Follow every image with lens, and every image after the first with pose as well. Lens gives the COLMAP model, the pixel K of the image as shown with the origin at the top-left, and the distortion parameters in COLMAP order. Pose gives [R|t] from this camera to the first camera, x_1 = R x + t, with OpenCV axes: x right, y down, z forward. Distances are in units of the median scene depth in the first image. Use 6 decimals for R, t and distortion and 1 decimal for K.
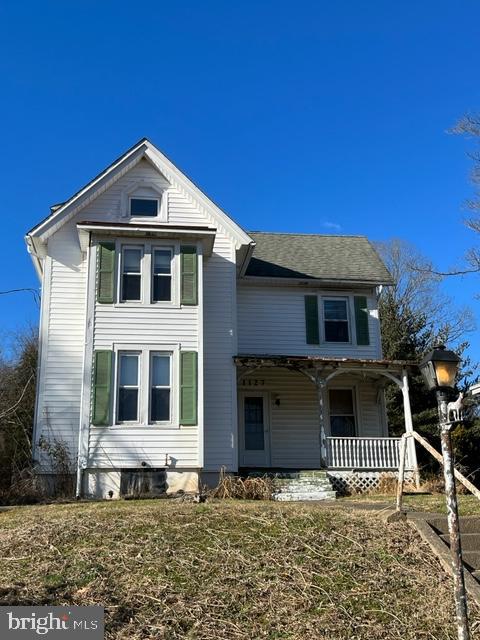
lens RADIAL K [[748.6, 0, 247.9], [0, 748.6, 309.0], [0, 0, 1]] dist [0.028032, 0.000000]
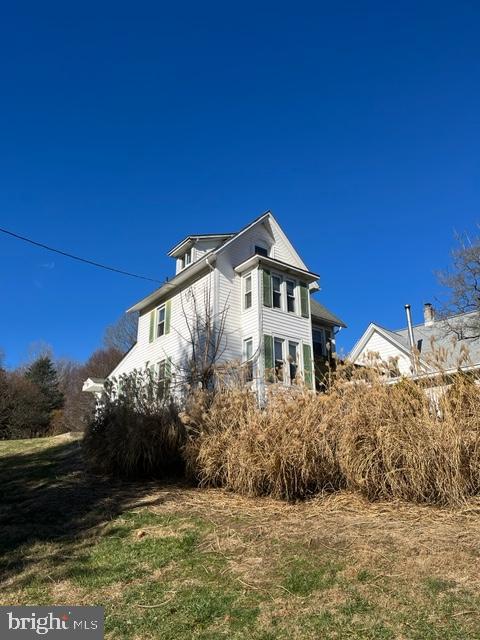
lens RADIAL K [[481.8, 0, 238.2], [0, 481.8, 319.4], [0, 0, 1]] dist [0.047092, -0.060726]
pose [[0.881961, 0.182766, 0.434444, -0.691051], [-0.157611, 0.983056, -0.093597, 0.126140], [-0.444189, 0.014076, 0.895823, 0.110784]]
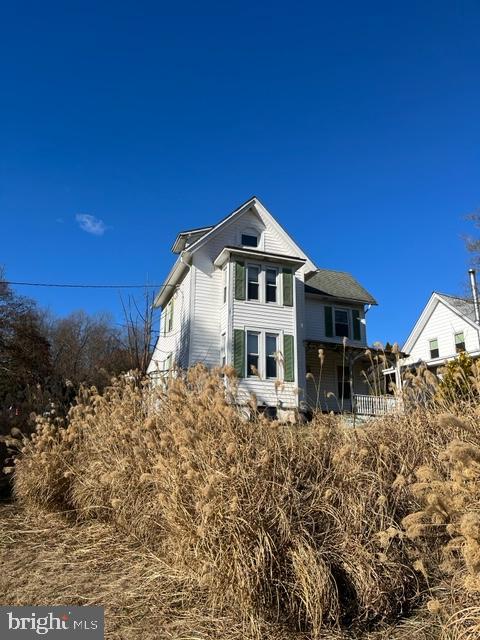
lens RADIAL K [[481.8, 0, 234.8], [0, 481.8, 323.1], [0, 0, 1]] dist [0.047092, -0.060726]
pose [[0.982498, 0.088310, 0.164008, -0.363201], [-0.091729, 0.995694, 0.013379, 0.028351], [-0.162120, -0.028189, 0.986368, 0.010049]]
